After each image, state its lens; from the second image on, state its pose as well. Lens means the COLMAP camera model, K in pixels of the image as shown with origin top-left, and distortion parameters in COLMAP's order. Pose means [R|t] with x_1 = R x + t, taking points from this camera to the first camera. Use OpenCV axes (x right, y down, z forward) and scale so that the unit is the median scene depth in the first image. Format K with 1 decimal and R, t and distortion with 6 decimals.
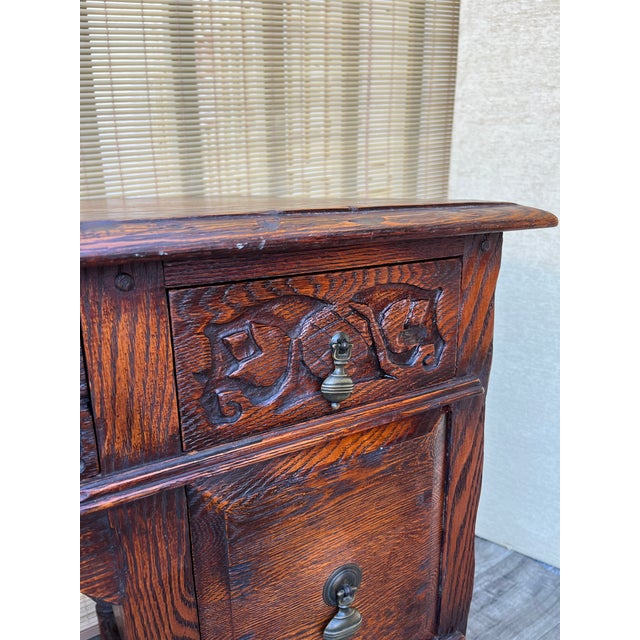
lens RADIAL K [[489.4, 0, 314.1], [0, 489.4, 320.2], [0, 0, 1]] dist [0.050911, -0.083085]
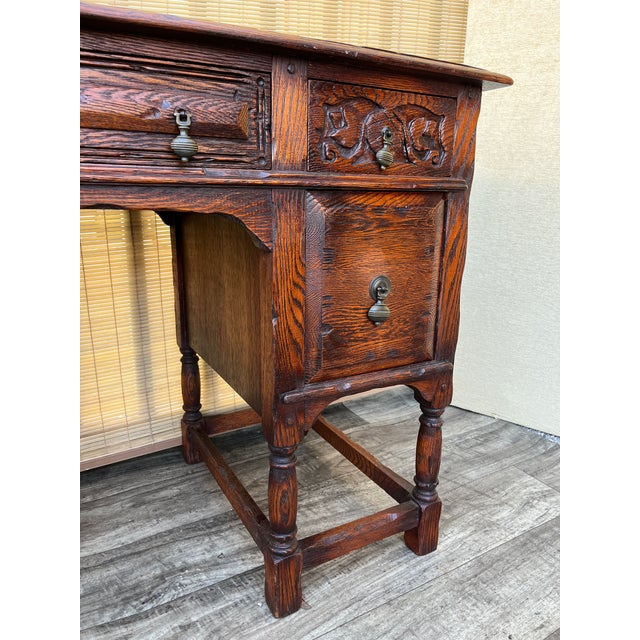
lens RADIAL K [[489.4, 0, 314.1], [0, 489.4, 323.7], [0, 0, 1]] dist [0.050911, -0.083085]
pose [[0.999028, 0.037488, -0.023198, -0.135203], [-0.037642, 0.999272, -0.006244, 0.704163], [0.022947, 0.007111, 0.999711, -0.760865]]
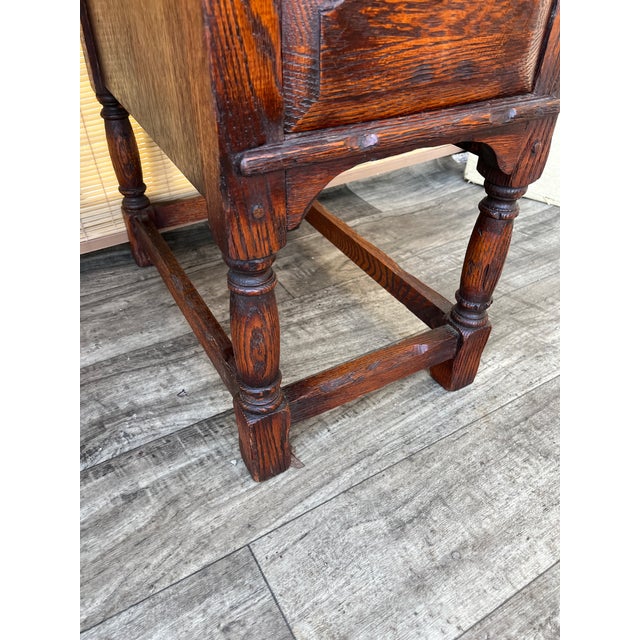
lens RADIAL K [[491.3, 0, 314.9], [0, 491.3, 324.6], [0, 0, 1]] dist [0.014926, -0.012183]
pose [[0.999242, 0.038768, 0.003466, -0.139673], [-0.036791, 0.911719, 0.409164, 0.861502], [0.012703, -0.408981, 0.912454, 0.087805]]
